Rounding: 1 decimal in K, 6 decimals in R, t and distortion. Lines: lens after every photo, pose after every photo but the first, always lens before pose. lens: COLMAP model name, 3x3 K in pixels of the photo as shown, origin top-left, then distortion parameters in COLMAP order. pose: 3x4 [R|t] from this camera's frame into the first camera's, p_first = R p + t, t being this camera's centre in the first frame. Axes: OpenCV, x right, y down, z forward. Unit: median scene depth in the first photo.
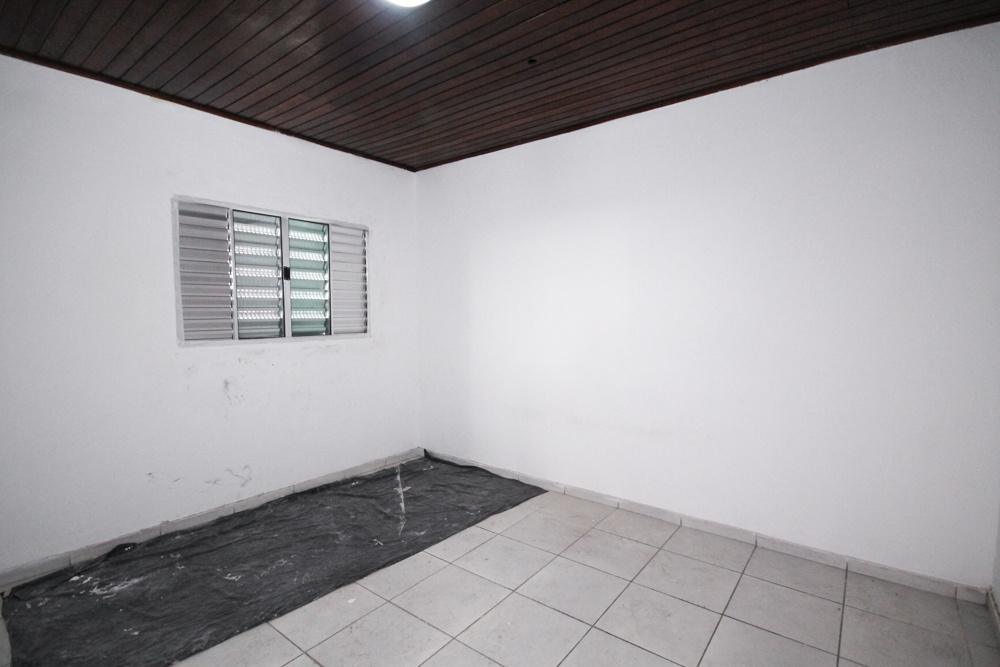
lens RADIAL K [[474.3, 0, 498.0], [0, 474.3, 334.3], [0, 0, 1]] dist [0.001378, -0.006000]
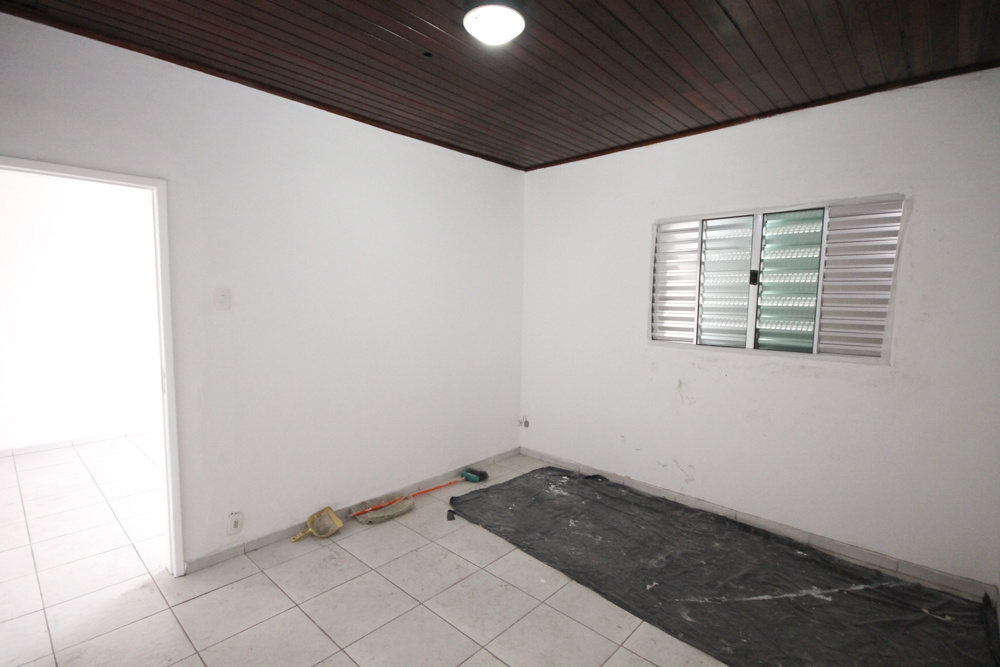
lens RADIAL K [[474.3, 0, 497.4], [0, 474.3, 335.9], [0, 0, 1]] dist [0.001378, -0.006000]
pose [[-0.088657, 0.086566, -0.992293, 0.567271], [-0.059916, 0.993949, 0.092063, -0.084104], [0.994259, 0.067616, -0.082934, 0.699644]]
